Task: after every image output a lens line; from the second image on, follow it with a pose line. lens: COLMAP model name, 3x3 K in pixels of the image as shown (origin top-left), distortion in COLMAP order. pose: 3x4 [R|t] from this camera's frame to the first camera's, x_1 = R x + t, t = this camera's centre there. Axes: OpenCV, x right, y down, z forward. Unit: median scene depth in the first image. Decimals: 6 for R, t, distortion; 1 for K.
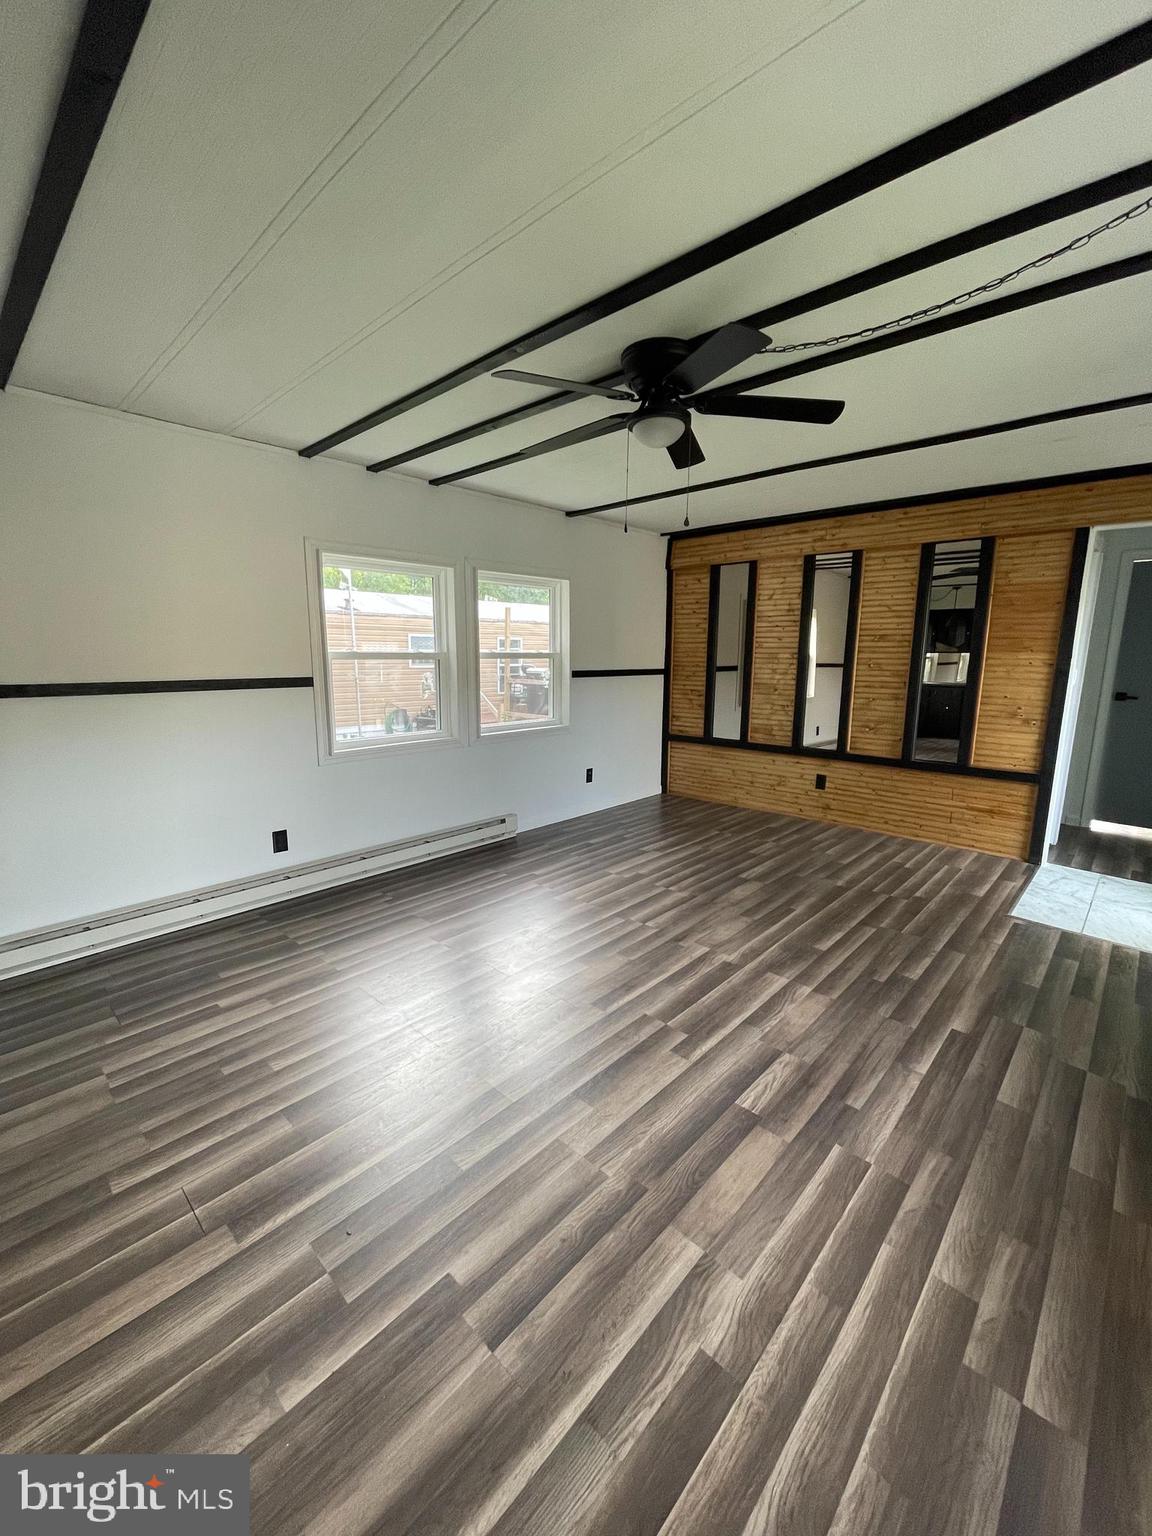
lens RADIAL K [[621.9, 0, 571.8], [0, 621.9, 768.6], [0, 0, 1]] dist [-0.003732, 0.000272]
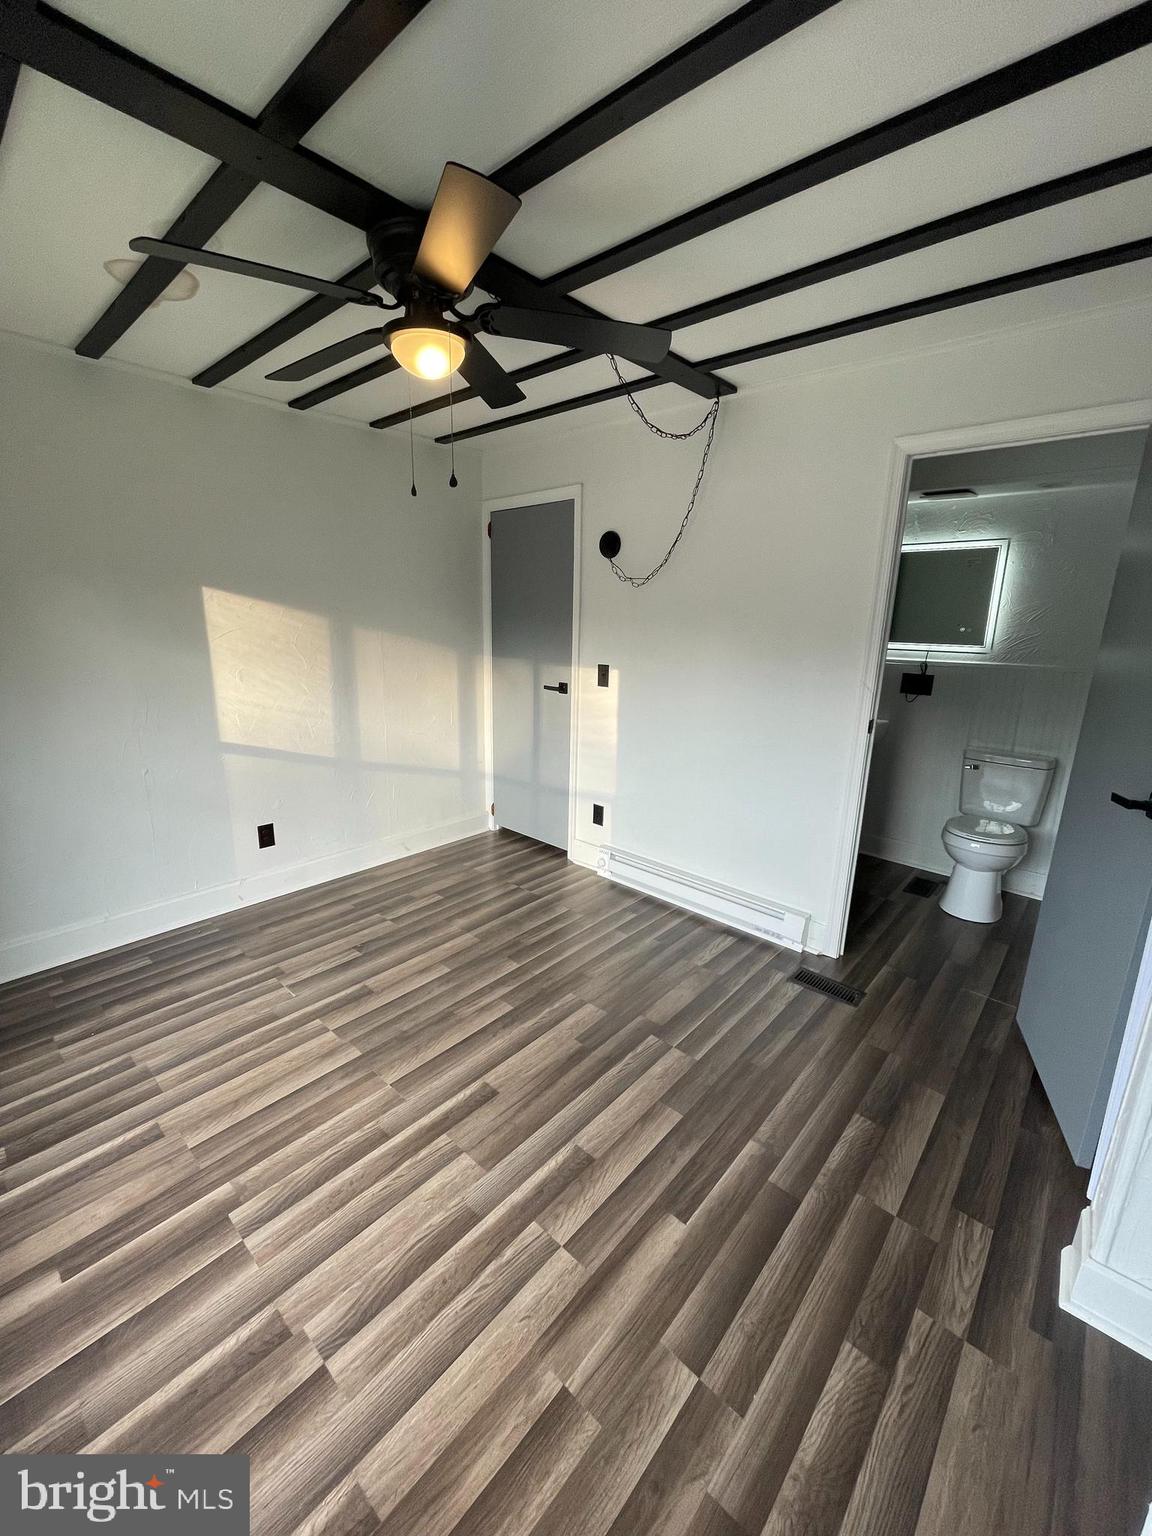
lens RADIAL K [[621.9, 0, 568.4], [0, 621.9, 770.8], [0, 0, 1]] dist [-0.003732, 0.000272]
pose [[-0.999327, 0.001137, -0.036667, -0.111148], [-0.014602, 0.904594, 0.426025, -0.395431], [0.033653, 0.426273, -0.903968, 1.616298]]
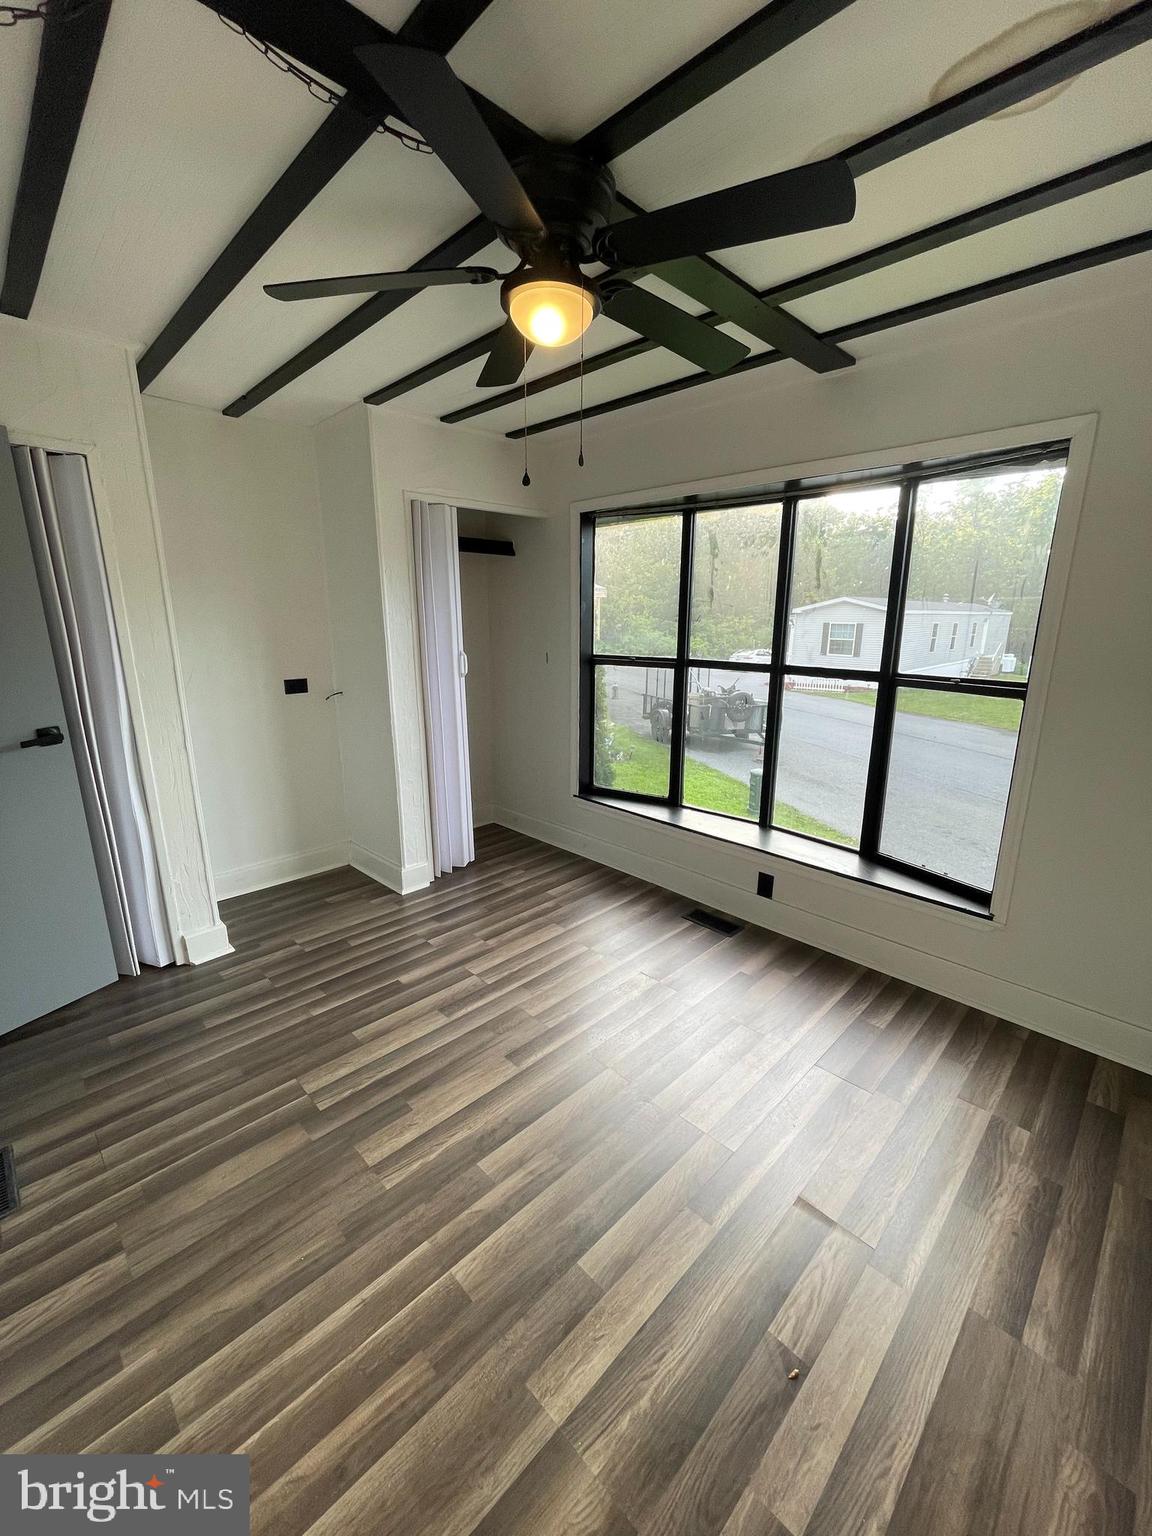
lens RADIAL K [[621.9, 0, 572.5], [0, 621.9, 760.3], [0, 0, 1]] dist [-0.003732, 0.000272]
pose [[0.999788, 0.017468, -0.010874, 0.193948], [-0.016919, 0.998670, 0.048698, 0.114284], [0.011710, -0.048504, 0.998754, -1.086521]]
